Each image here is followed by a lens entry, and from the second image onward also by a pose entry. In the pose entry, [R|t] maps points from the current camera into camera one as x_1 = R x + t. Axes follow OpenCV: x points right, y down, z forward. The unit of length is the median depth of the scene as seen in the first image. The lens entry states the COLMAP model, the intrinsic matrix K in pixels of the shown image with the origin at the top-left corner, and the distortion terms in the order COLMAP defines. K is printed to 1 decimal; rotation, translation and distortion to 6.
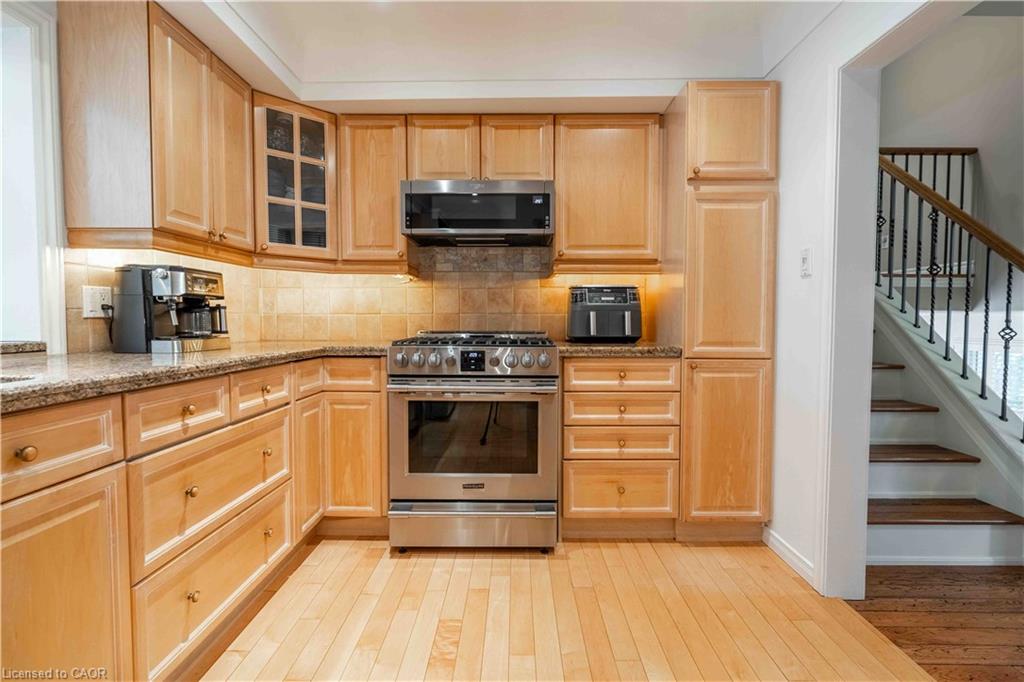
lens RADIAL K [[479.6, 0, 512.0], [0, 479.6, 341.0], [0, 0, 1]] dist [-0.023670, 0.000324]
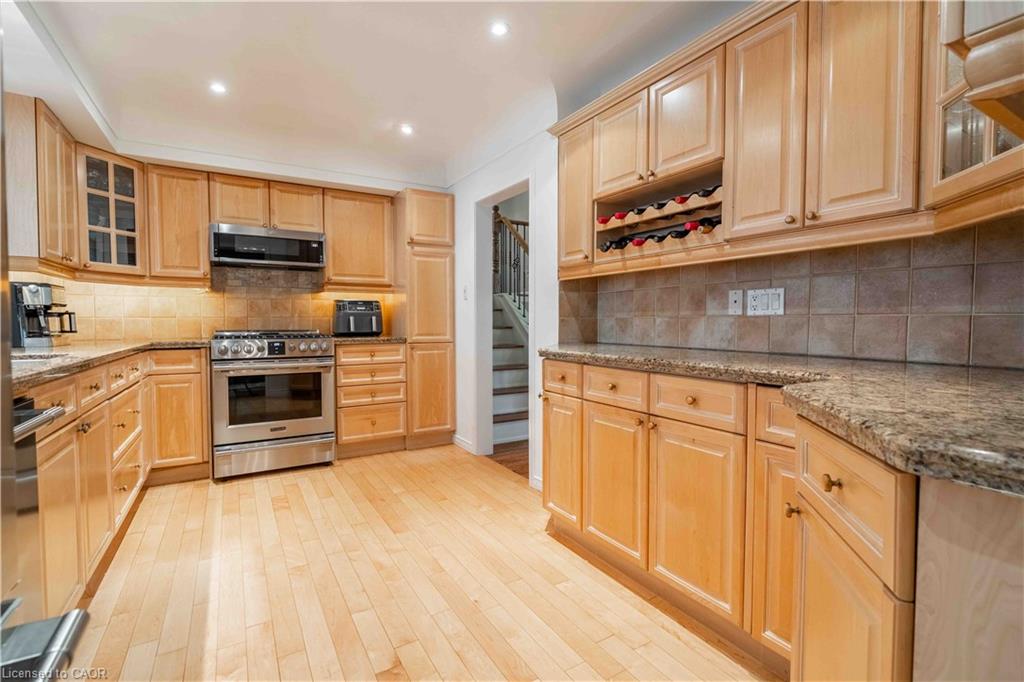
lens RADIAL K [[492.6, 0, 512.0], [0, 492.6, 341.0], [0, 0, 1]] dist [-0.003383, -0.000314]
pose [[0.862235, -0.022942, 0.505989, -0.214745], [0.024342, 0.999696, 0.003847, 0.028123], [-0.505924, 0.009000, 0.862531, -0.720773]]
